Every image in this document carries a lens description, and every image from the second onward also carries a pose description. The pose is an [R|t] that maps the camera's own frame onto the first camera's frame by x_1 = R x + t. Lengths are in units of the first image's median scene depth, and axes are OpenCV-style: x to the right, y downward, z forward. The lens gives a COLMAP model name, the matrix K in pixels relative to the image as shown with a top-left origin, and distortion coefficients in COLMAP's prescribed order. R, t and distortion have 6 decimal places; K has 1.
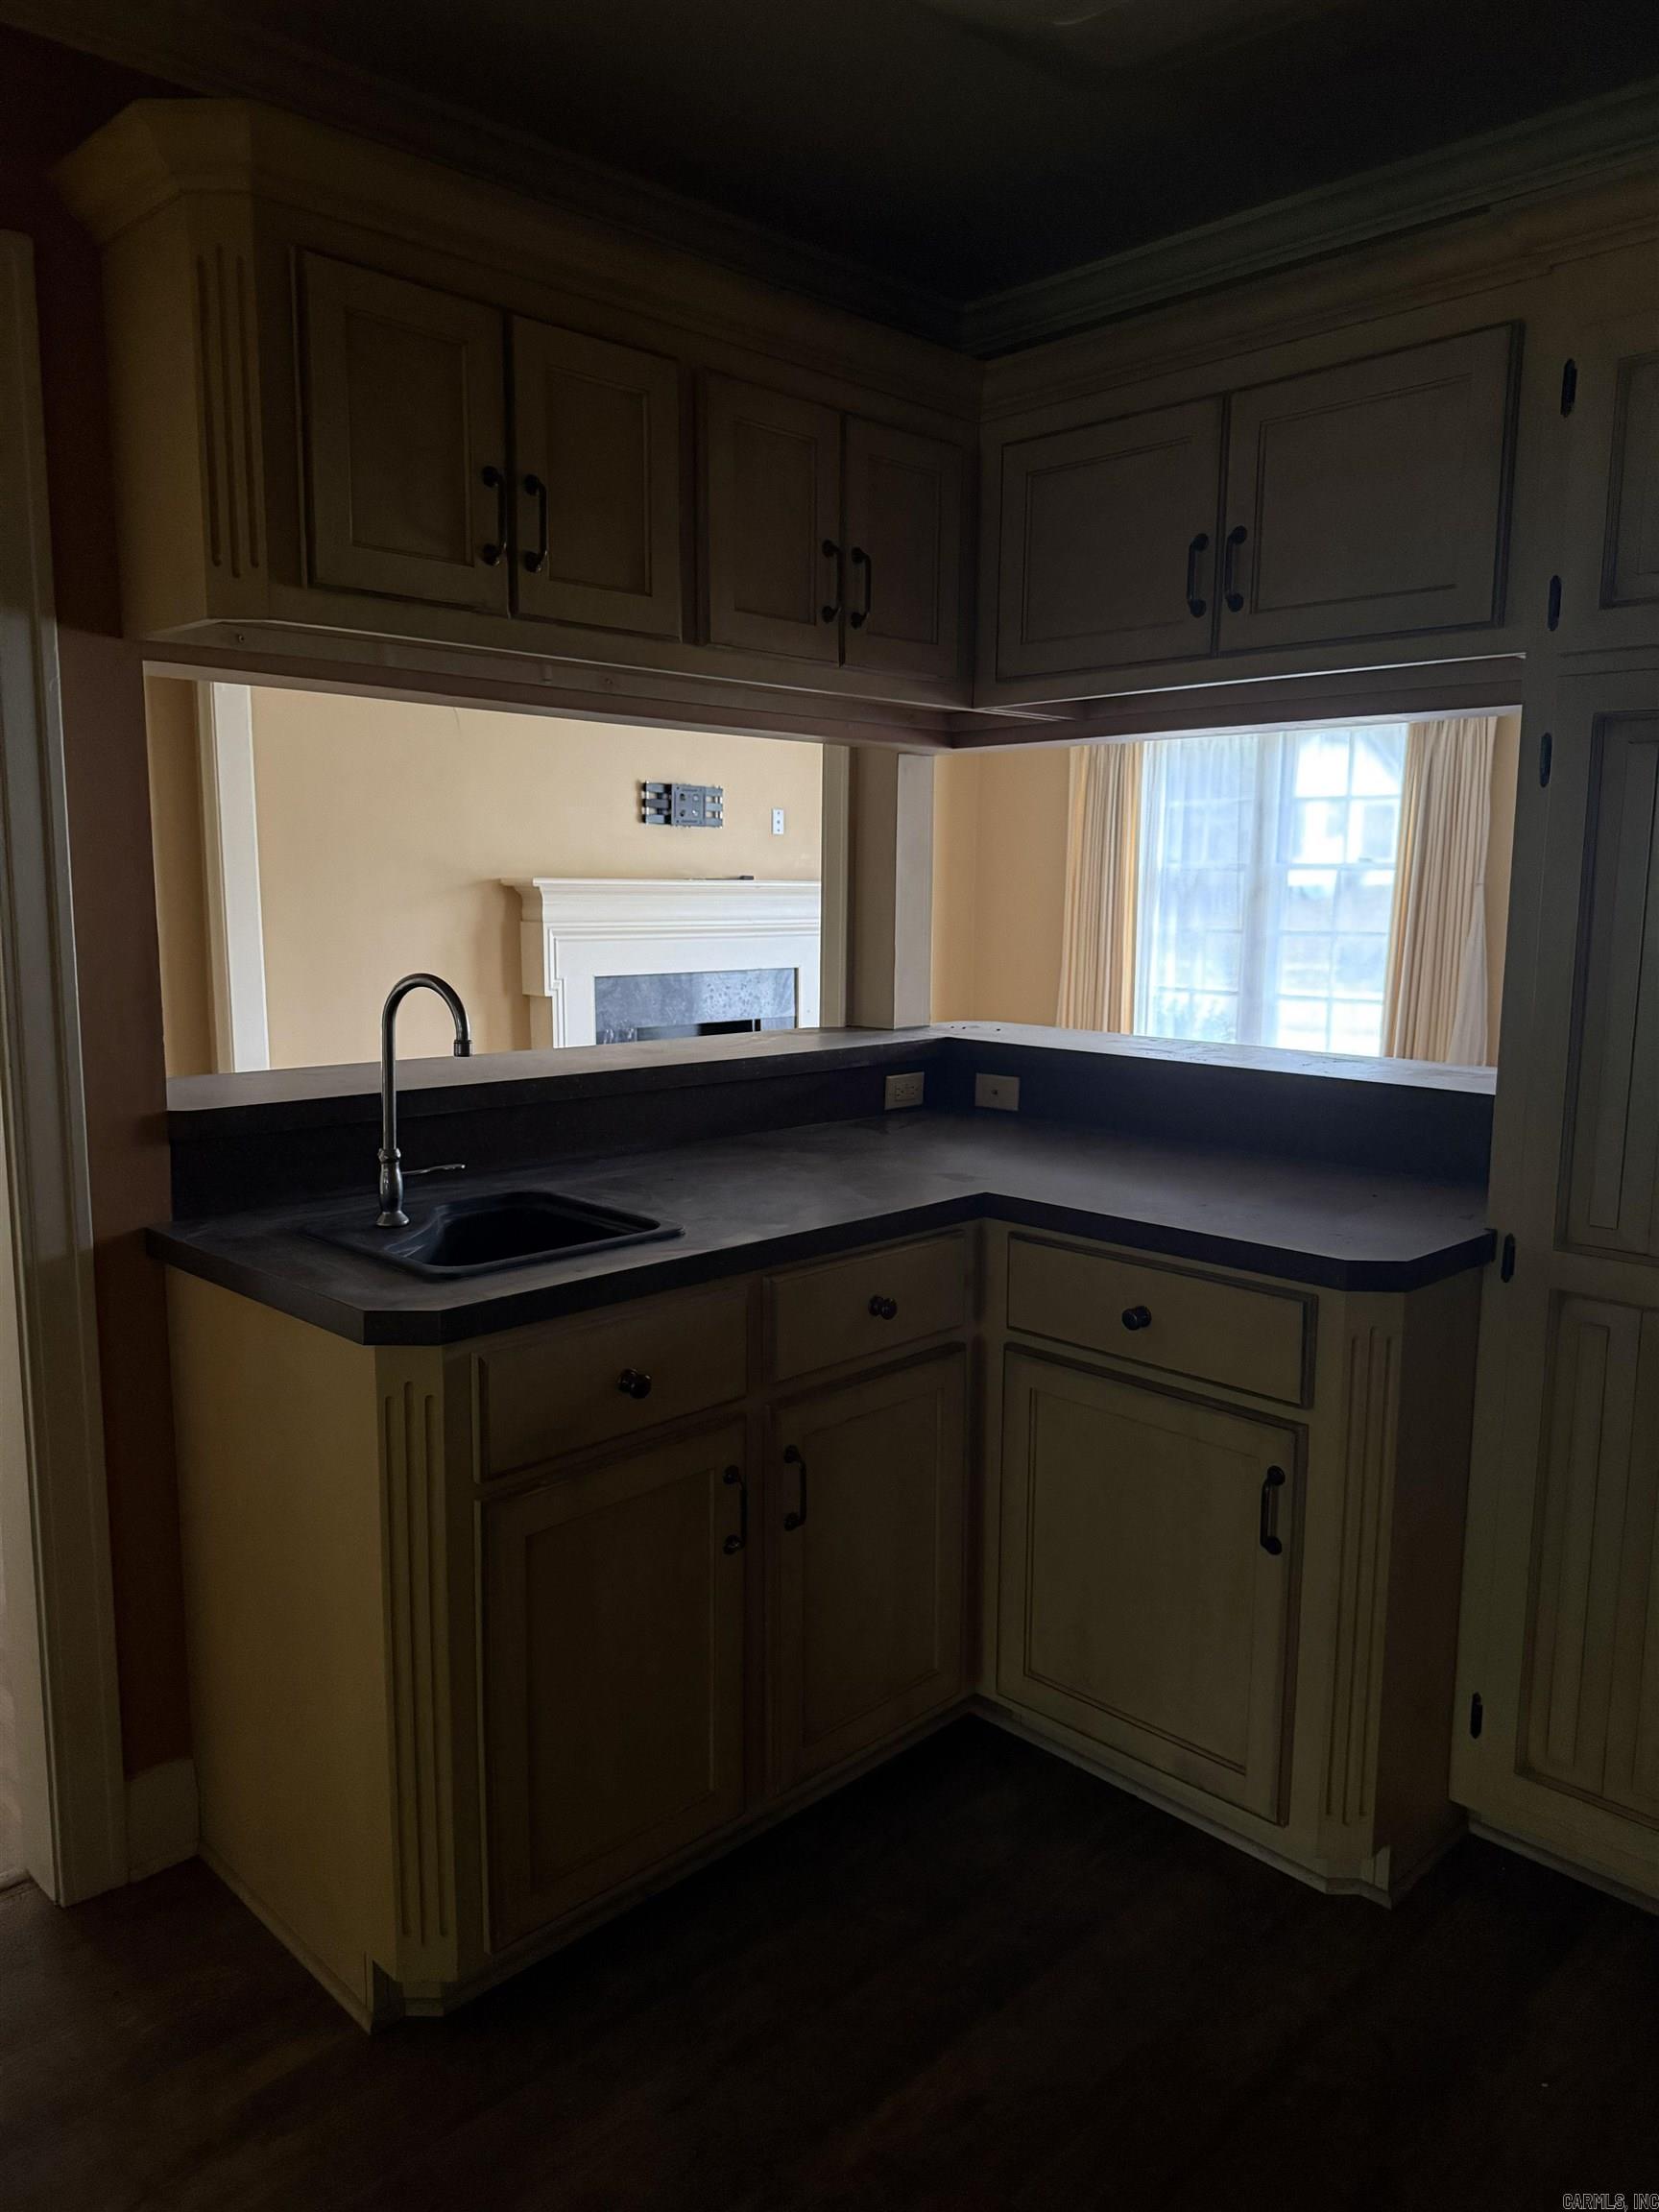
lens RADIAL K [[1537.1, 0, 829.5], [0, 1537.1, 1106.0], [0, 0, 1]] dist [0.000751, 0.000019]
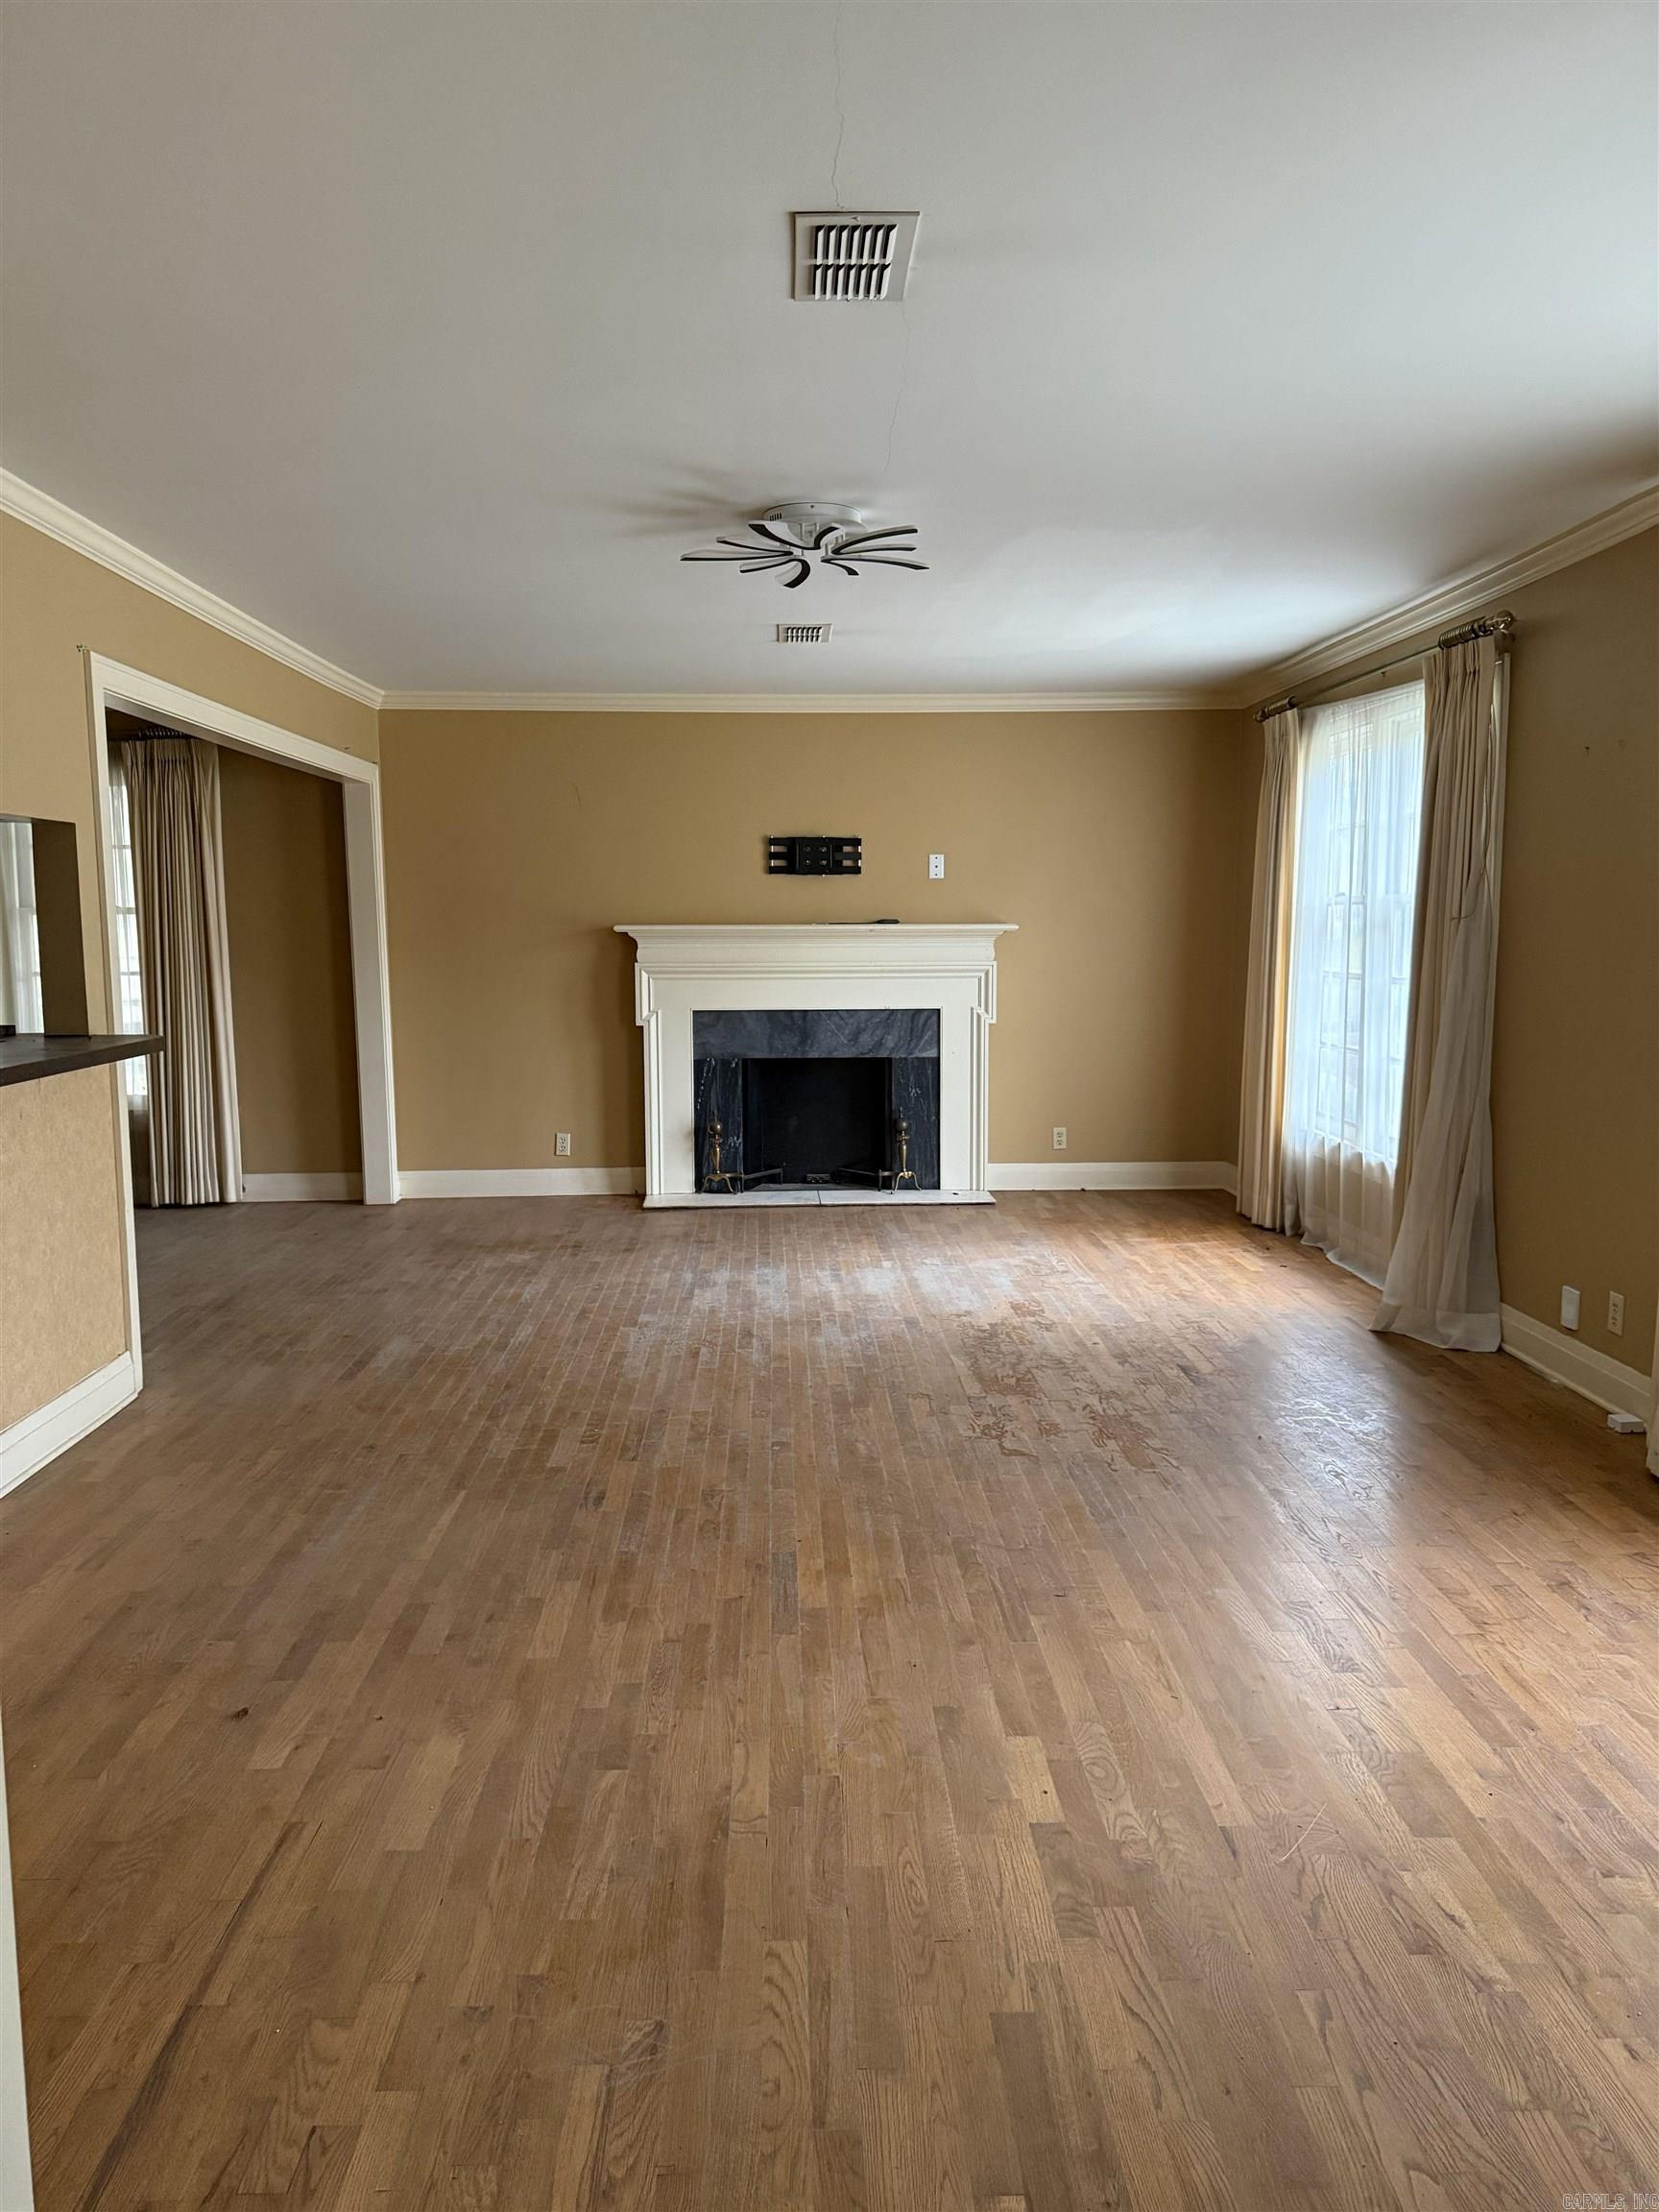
lens RADIAL K [[1537.1, 0, 829.5], [0, 1537.1, 1106.0], [0, 0, 1]] dist [0.000751, 0.000019]
pose [[0.731811, 0.065137, -0.678388, 0.676129], [-0.086437, 0.996254, 0.002413, -0.024457], [0.676004, 0.056872, 0.734700, 0.228268]]
